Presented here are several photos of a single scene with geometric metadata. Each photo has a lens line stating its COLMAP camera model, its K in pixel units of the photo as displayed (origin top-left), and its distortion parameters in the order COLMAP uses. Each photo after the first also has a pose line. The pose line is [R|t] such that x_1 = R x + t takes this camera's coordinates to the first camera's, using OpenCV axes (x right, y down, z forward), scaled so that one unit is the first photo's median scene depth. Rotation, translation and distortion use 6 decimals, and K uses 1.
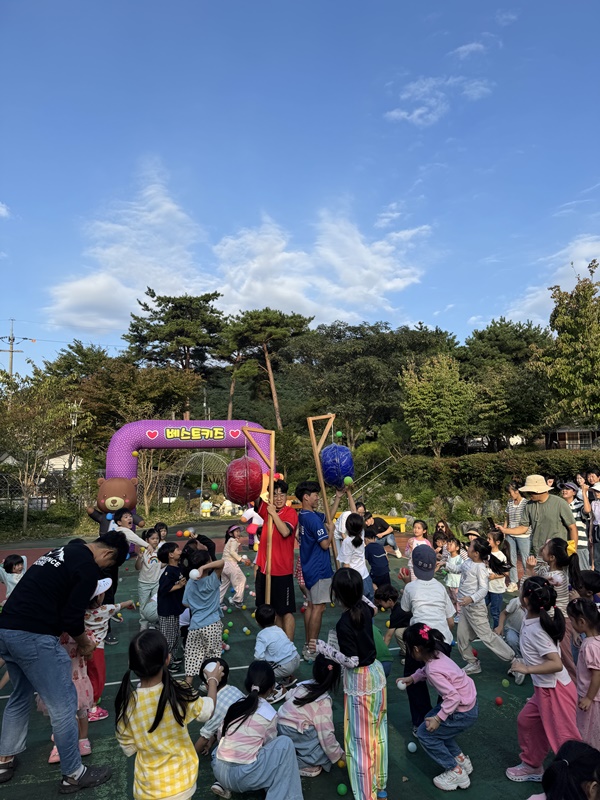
lens RADIAL K [[564.0, 0, 299.1], [0, 564.0, 409.2], [0, 0, 1]] dist [0.047762, -0.028681]
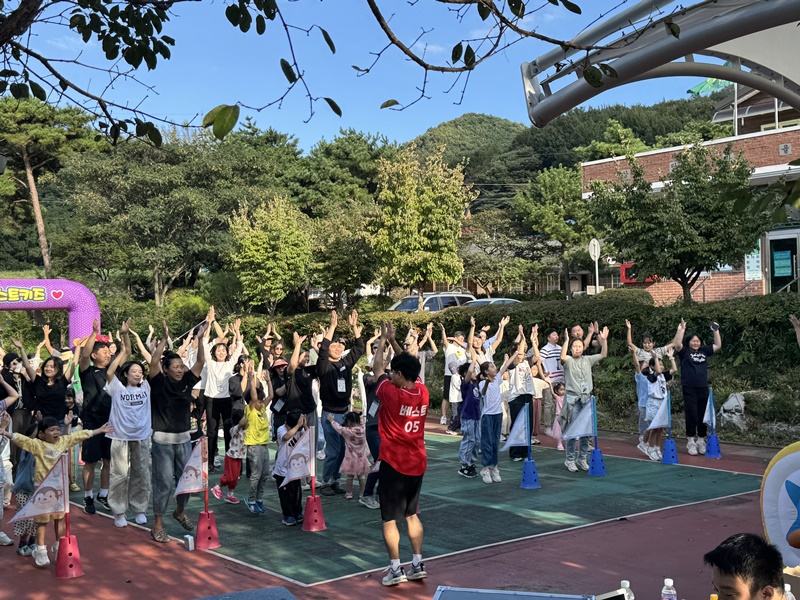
lens RADIAL K [[980.8, 0, 399.6], [0, 980.8, 303.1], [0, 0, 1]] dist [0.106264, 0.000000]
pose [[0.931146, 0.001271, 0.364645, -0.126186], [-0.031591, 0.996515, 0.077196, -0.058699], [-0.363276, -0.083400, 0.927941, -0.488547]]
